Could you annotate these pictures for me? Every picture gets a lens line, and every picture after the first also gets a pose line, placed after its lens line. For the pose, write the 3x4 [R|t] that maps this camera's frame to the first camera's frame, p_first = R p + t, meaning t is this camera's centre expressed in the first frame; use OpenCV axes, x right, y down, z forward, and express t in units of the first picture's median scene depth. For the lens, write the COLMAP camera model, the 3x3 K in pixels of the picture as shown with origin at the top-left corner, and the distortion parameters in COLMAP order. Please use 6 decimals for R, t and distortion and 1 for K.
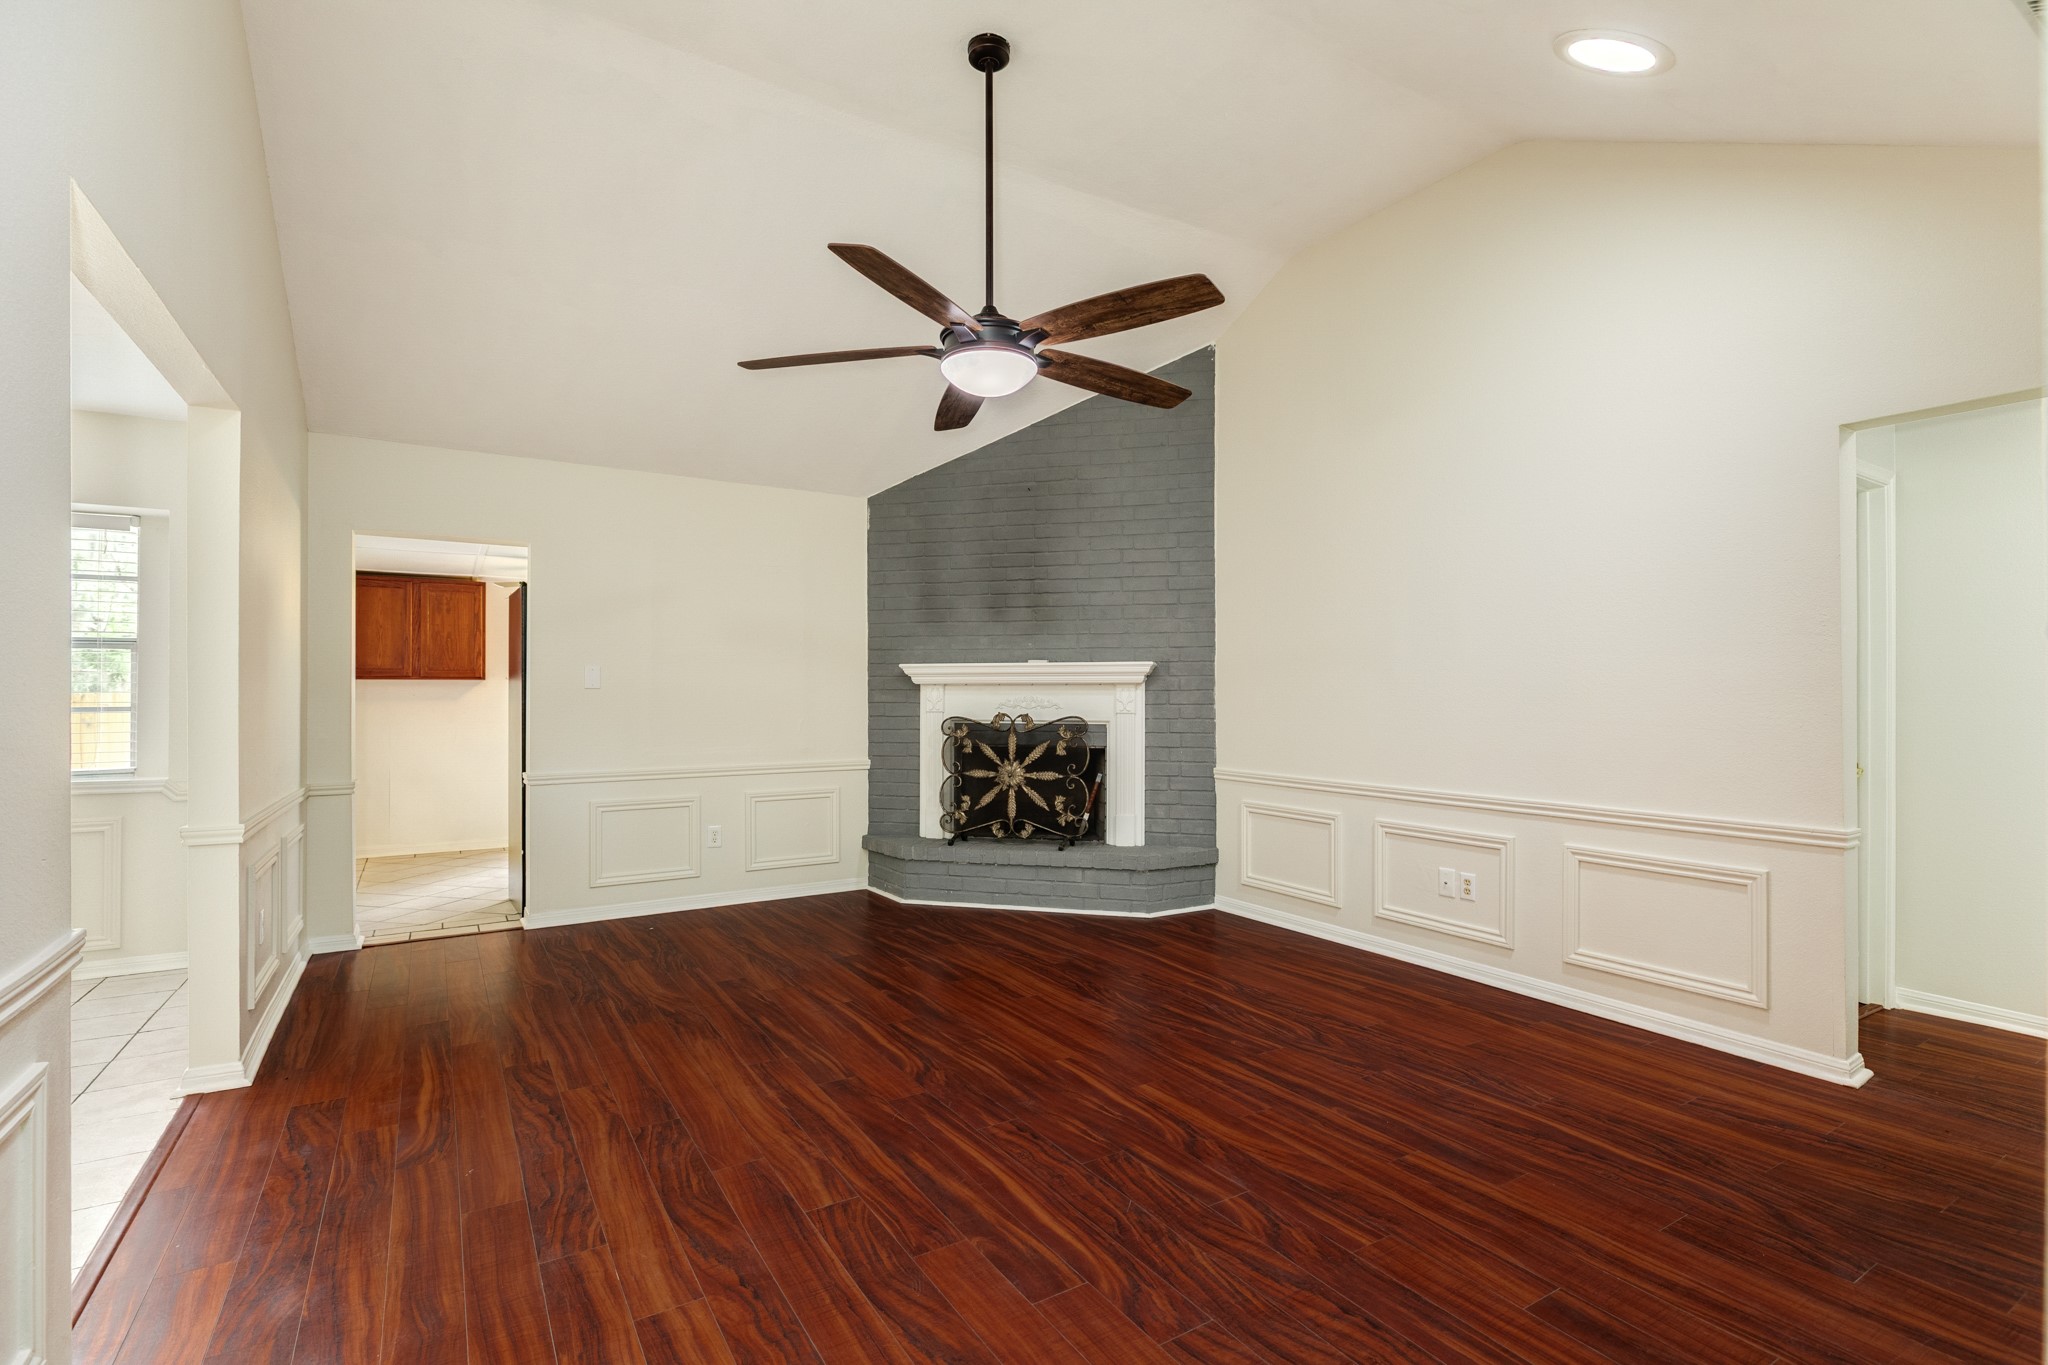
lens RADIAL K [[943.0, 0, 1023.1], [0, 943.0, 693.8], [0, 0, 1]] dist [-0.003817, -0.000147]
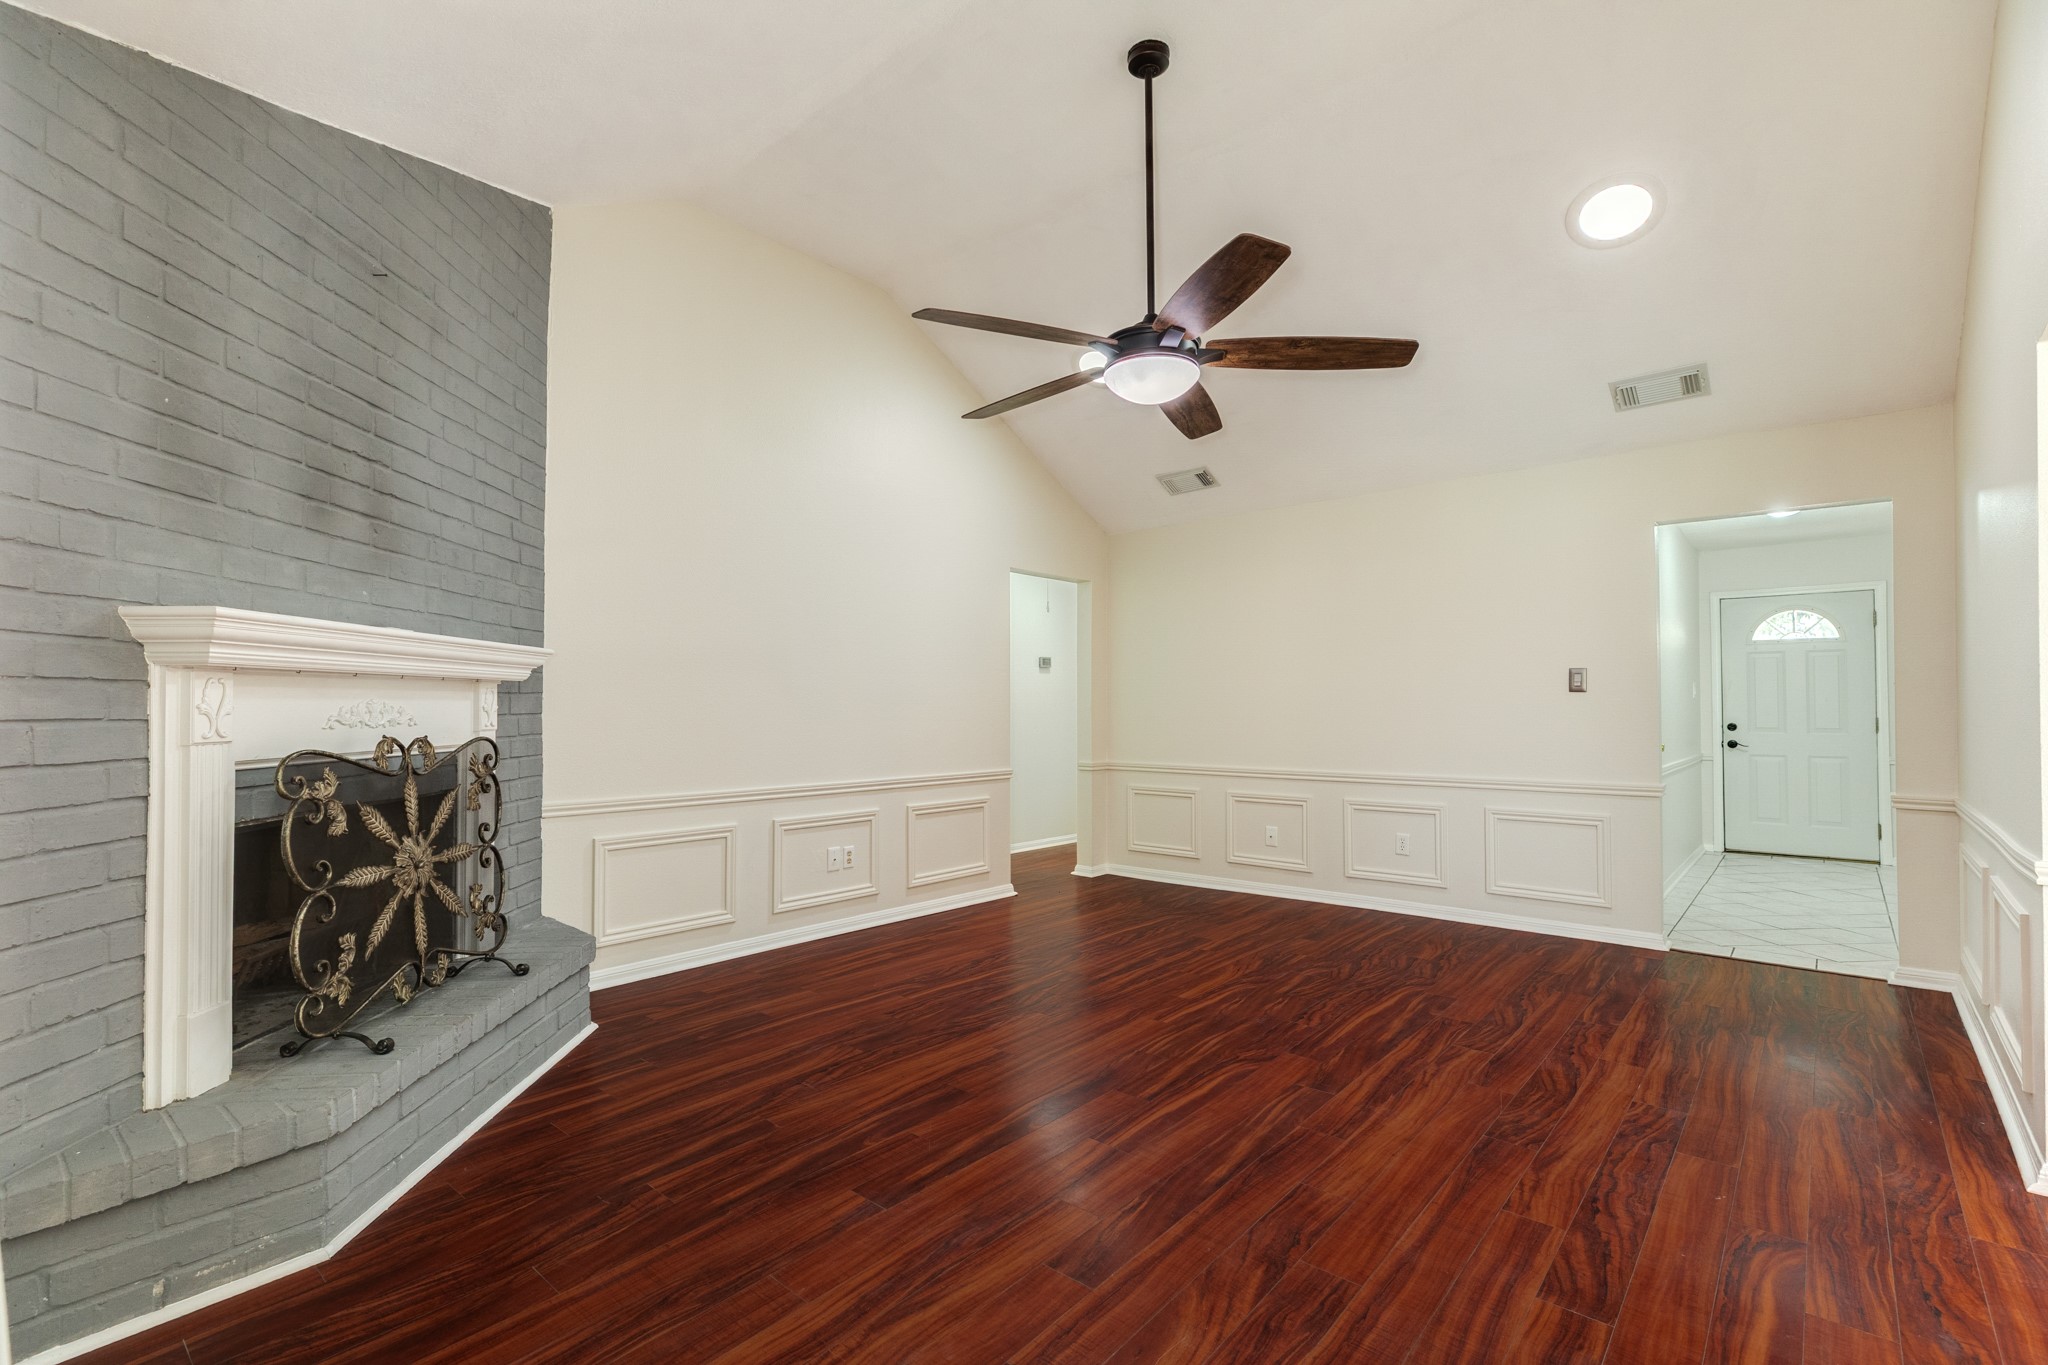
lens RADIAL K [[916.2, 0, 1025.5], [0, 916.2, 691.5], [0, 0, 1]] dist [0.003215, 0.000380]
pose [[-0.287171, 0.013246, 0.957788, -0.681332], [-0.001395, 0.999898, -0.014246, 0.005002], [-0.957878, -0.005427, -0.287123, 1.031188]]
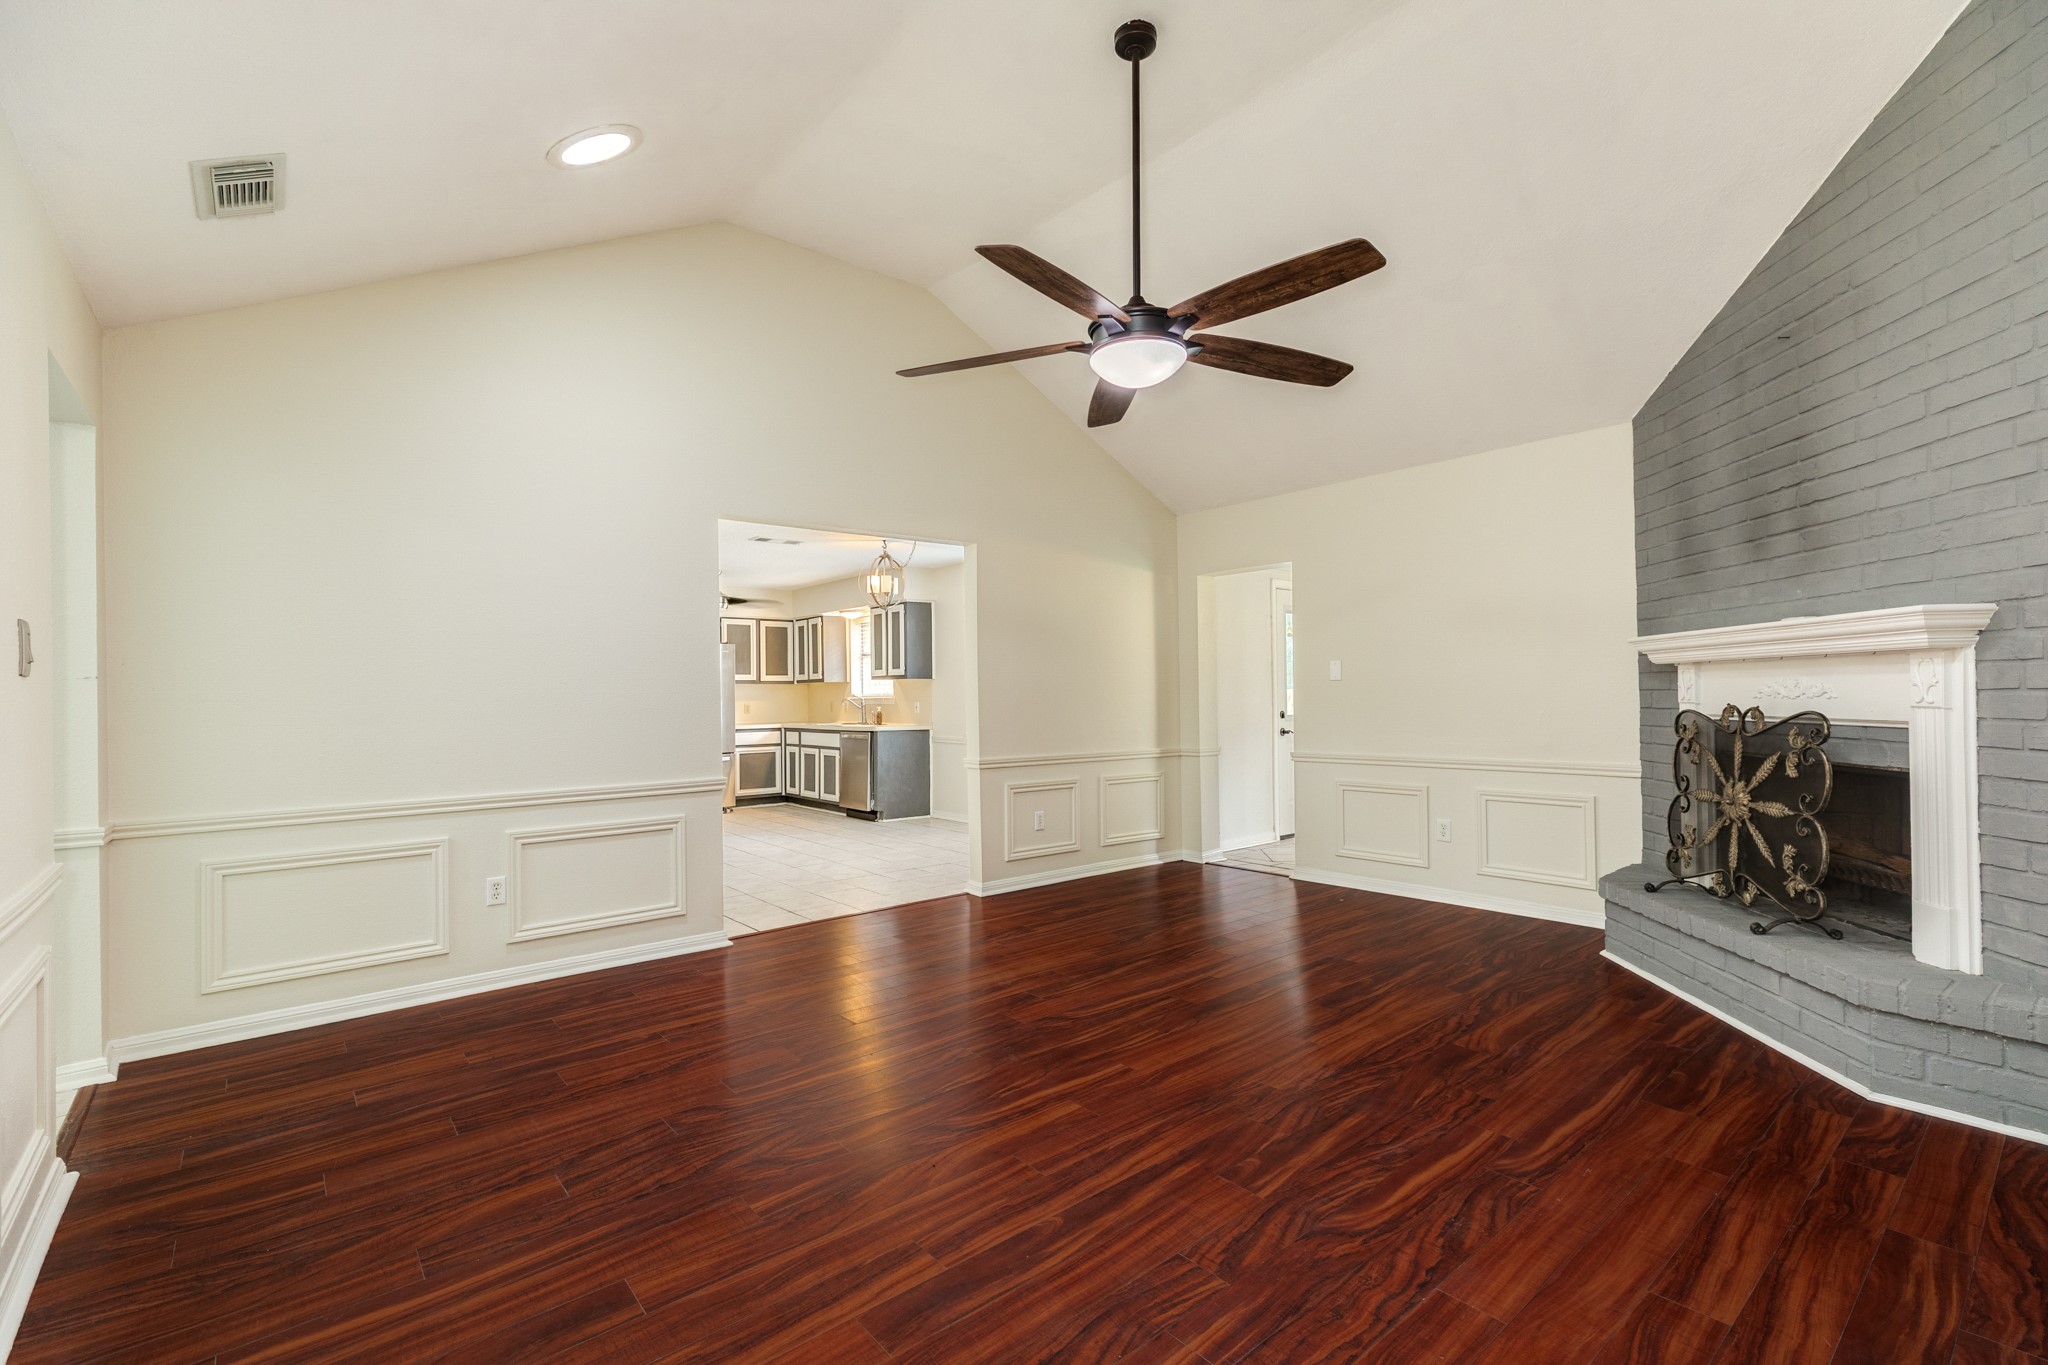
lens RADIAL K [[916.2, 0, 1025.5], [0, 916.2, 691.5], [0, 0, 1]] dist [0.003215, 0.000380]
pose [[0.134372, -0.007110, -0.990905, 0.664645], [0.016834, 0.999846, -0.004892, 0.007788], [0.990788, -0.016023, 0.134471, 0.545268]]
